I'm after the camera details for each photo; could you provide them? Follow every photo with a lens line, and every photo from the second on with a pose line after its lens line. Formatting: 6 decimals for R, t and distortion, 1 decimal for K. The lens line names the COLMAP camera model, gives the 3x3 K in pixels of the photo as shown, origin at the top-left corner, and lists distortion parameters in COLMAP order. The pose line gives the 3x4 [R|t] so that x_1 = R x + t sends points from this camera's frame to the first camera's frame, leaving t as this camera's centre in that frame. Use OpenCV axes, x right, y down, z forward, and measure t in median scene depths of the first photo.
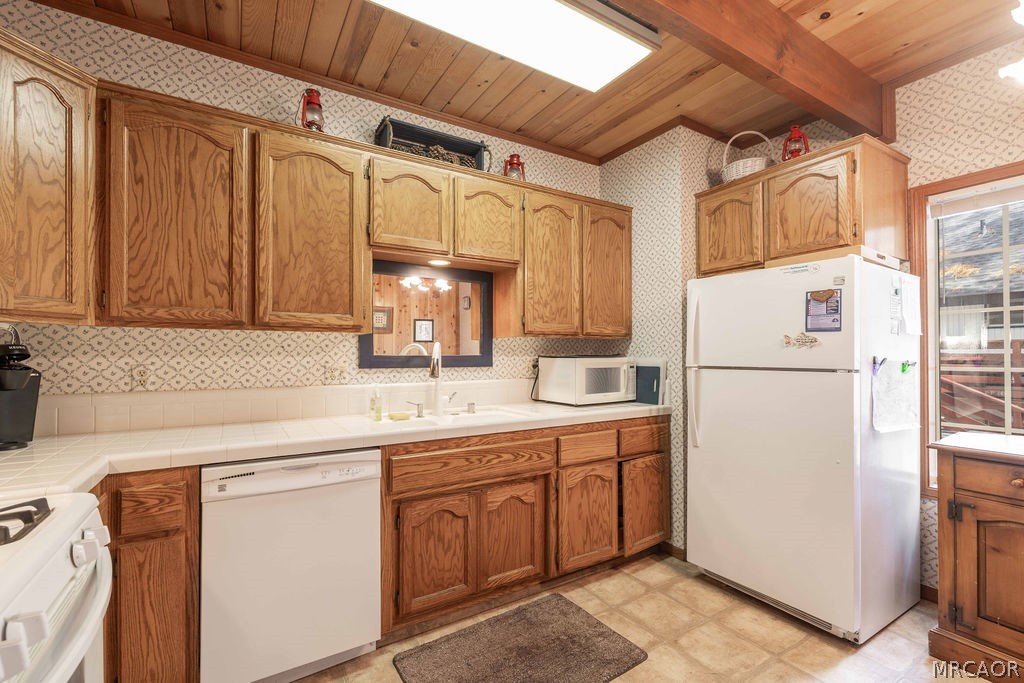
lens RADIAL K [[441.5, 0, 501.4], [0, 441.5, 349.3], [0, 0, 1]] dist [0.003097, 0.000359]
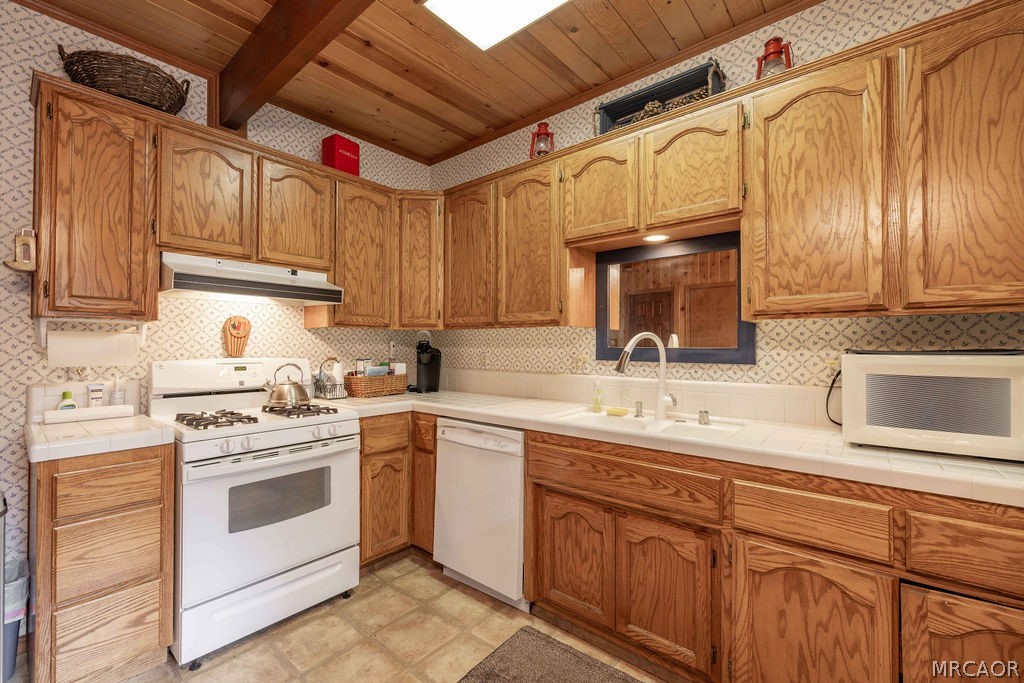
lens RADIAL K [[441.5, 0, 502.9], [0, 441.5, 341.9], [0, 0, 1]] dist [0.003097, 0.000359]
pose [[0.312130, -0.008076, -0.950005, 0.626965], [0.007548, 0.999953, -0.006021, 0.006120], [0.950009, -0.005291, 0.312177, 0.498686]]
